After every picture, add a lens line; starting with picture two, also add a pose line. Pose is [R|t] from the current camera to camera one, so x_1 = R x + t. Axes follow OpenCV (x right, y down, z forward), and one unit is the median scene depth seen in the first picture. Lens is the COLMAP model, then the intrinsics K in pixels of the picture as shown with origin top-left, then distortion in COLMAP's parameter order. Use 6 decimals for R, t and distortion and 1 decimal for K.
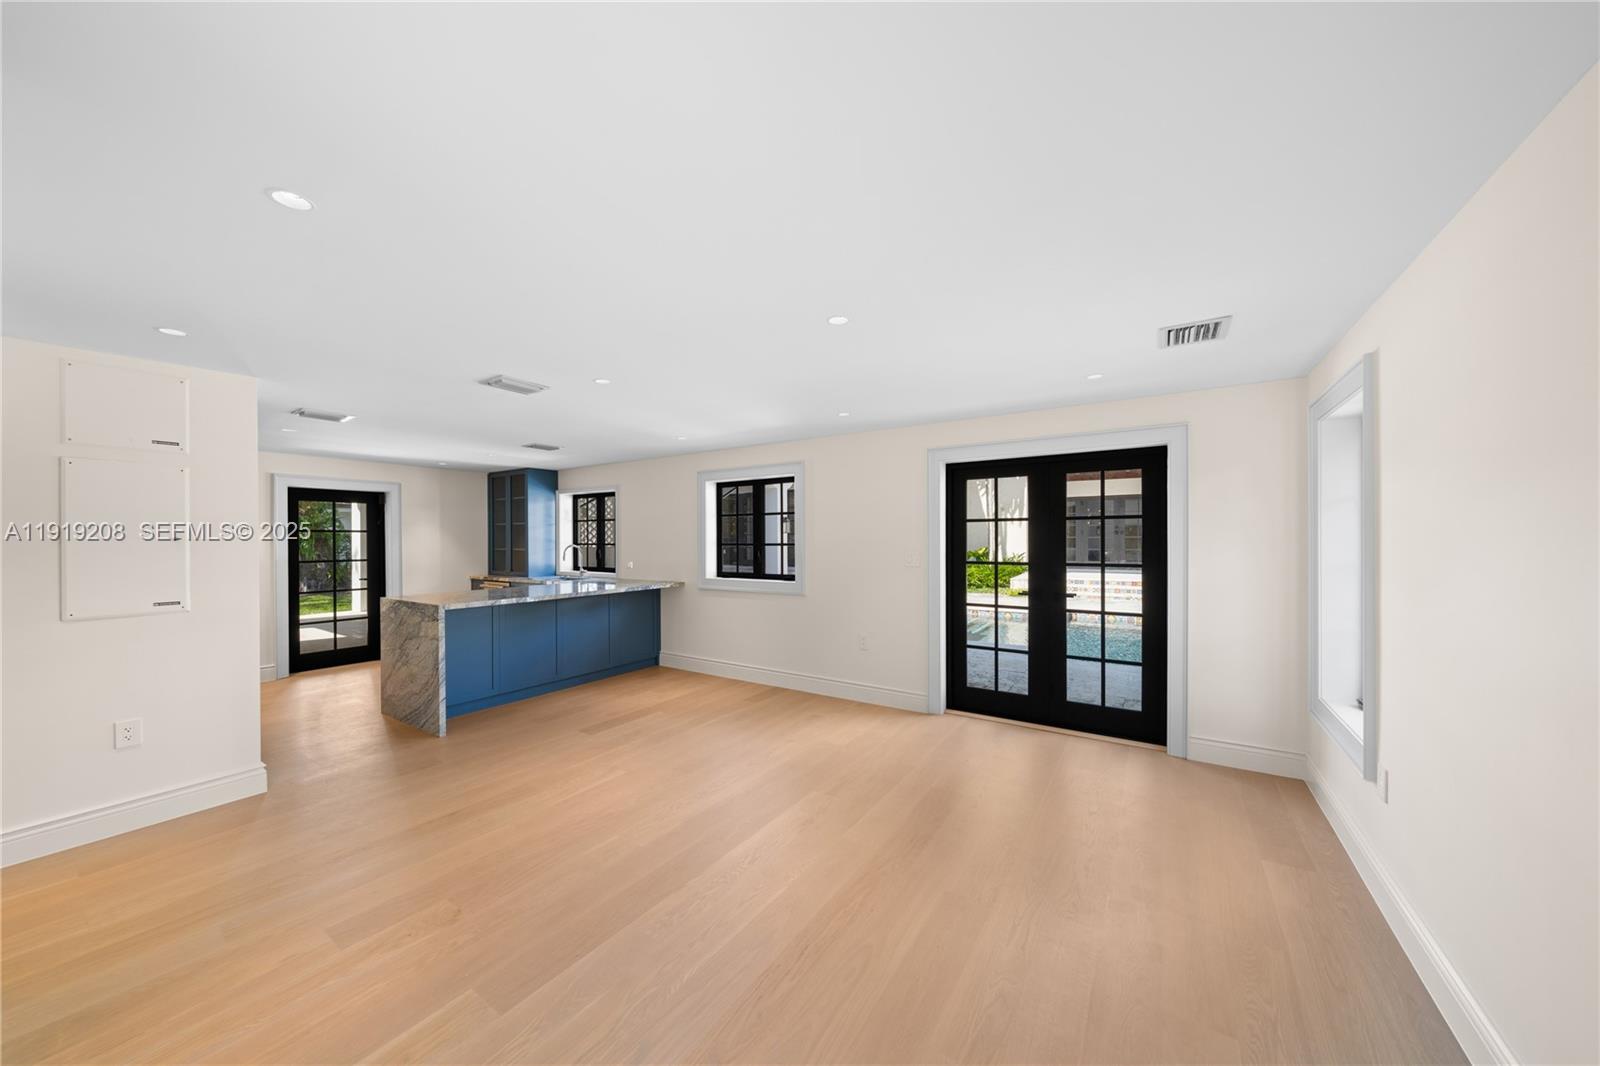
lens RADIAL K [[551.7, 0, 792.6], [0, 551.7, 544.0], [0, 0, 1]] dist [-0.001042, -0.000135]
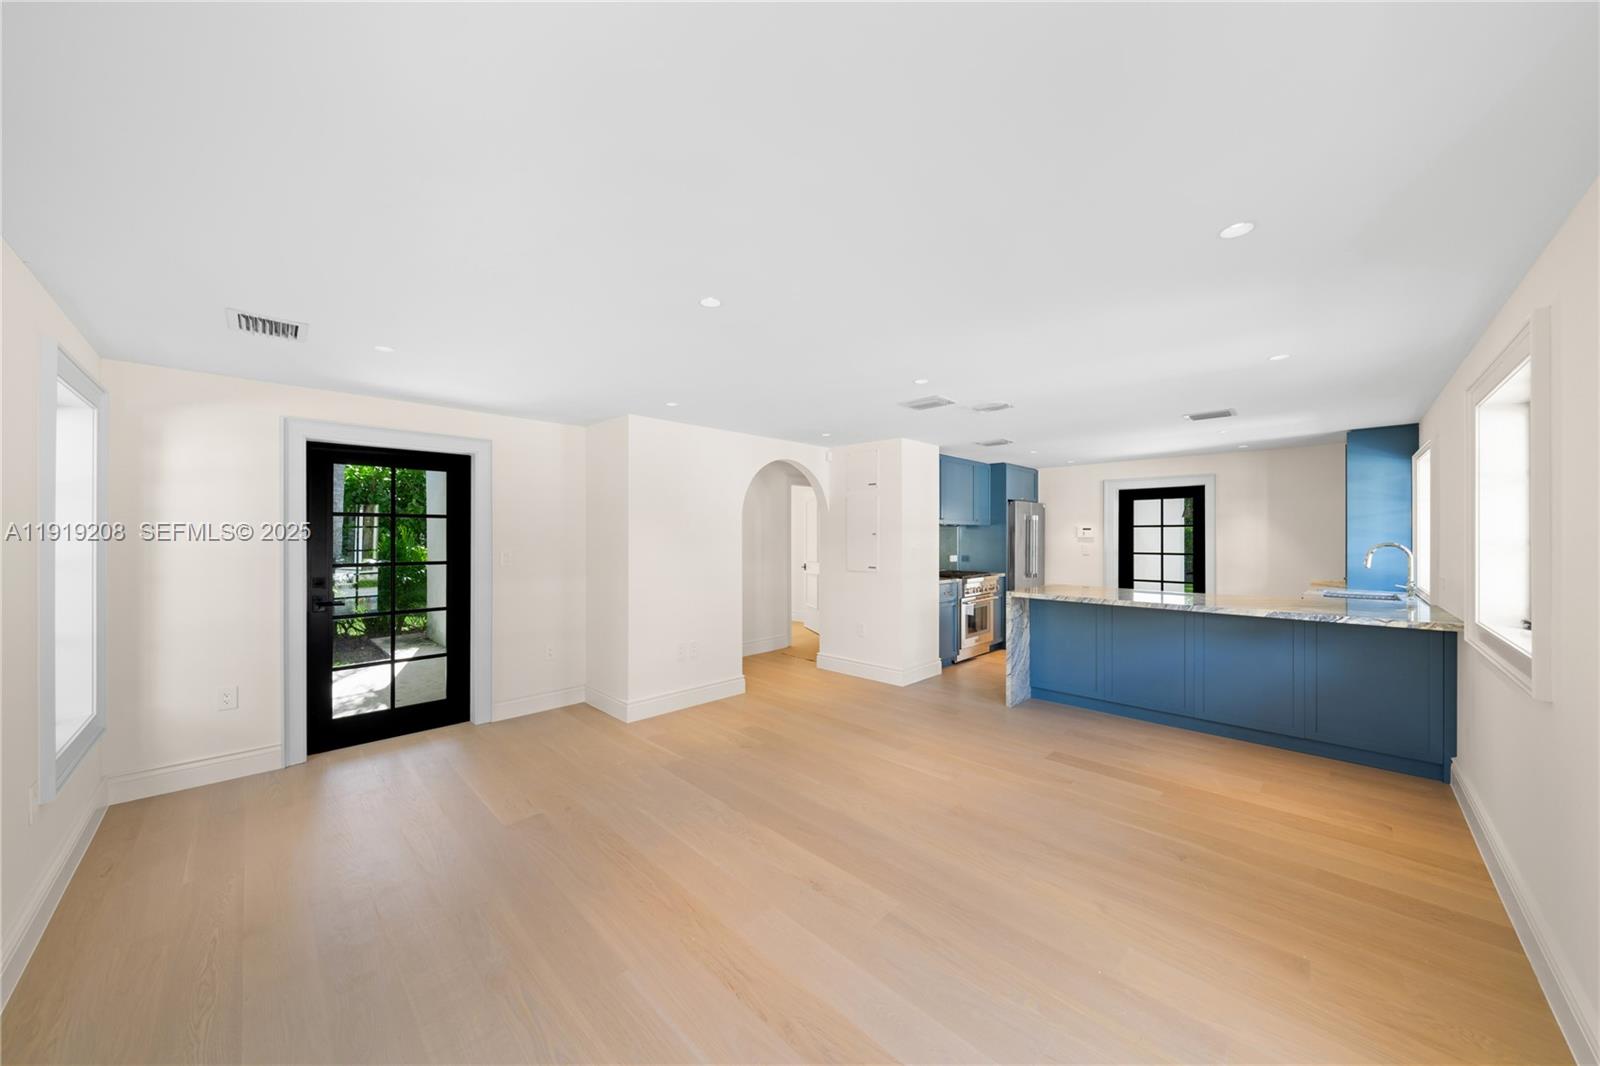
lens RADIAL K [[551.7, 0, 792.6], [0, 551.7, 544.0], [0, 0, 1]] dist [-0.001042, -0.000135]
pose [[-0.204883, 0.019838, -0.978585, 0.492499], [-0.004941, 0.999761, 0.021302, -0.010362], [0.978774, 0.009200, -0.204736, 0.677111]]
